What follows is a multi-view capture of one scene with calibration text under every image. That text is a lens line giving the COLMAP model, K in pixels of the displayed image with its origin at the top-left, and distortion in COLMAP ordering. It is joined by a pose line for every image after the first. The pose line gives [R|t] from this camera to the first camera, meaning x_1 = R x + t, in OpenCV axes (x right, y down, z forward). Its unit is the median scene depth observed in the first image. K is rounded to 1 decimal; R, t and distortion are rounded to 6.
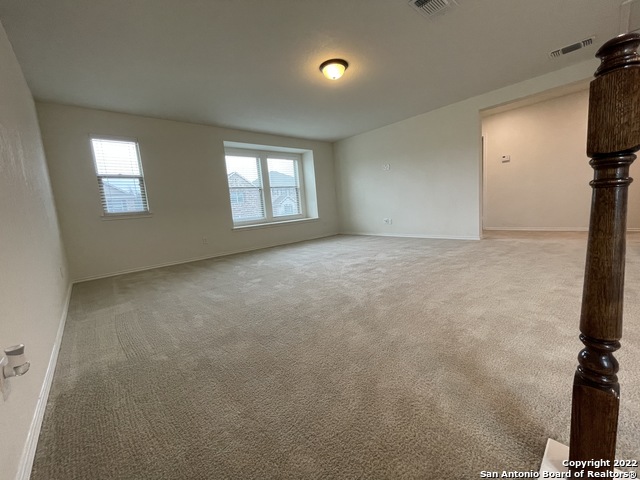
lens RADIAL K [[259.2, 0, 316.1], [0, 259.2, 241.1], [0, 0, 1]] dist [-0.006649, -0.000748]
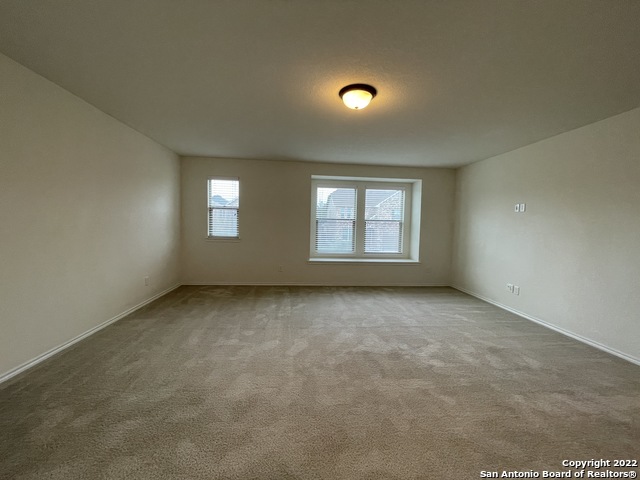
lens RADIAL K [[259.2, 0, 319.6], [0, 259.2, 239.7], [0, 0, 1]] dist [-0.006649, -0.000748]
pose [[0.794334, 0.137358, -0.591749, 0.258195], [-0.165800, 0.986139, 0.006343, -0.124215], [0.584418, 0.093074, 0.806097, 0.180101]]
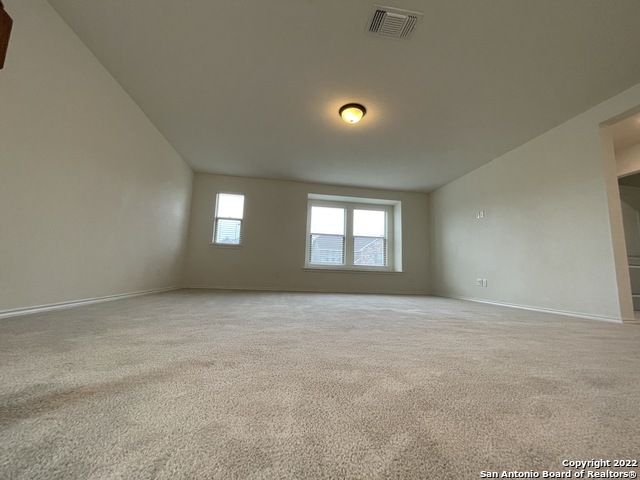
lens RADIAL K [[259.2, 0, 319.2], [0, 259.2, 245.0], [0, 0, 1]] dist [-0.006649, -0.000748]
pose [[0.829515, 0.049010, -0.556330, 0.298655], [-0.176377, 0.968150, -0.177699, 0.035852], [0.529902, 0.245528, 0.811739, 0.100511]]
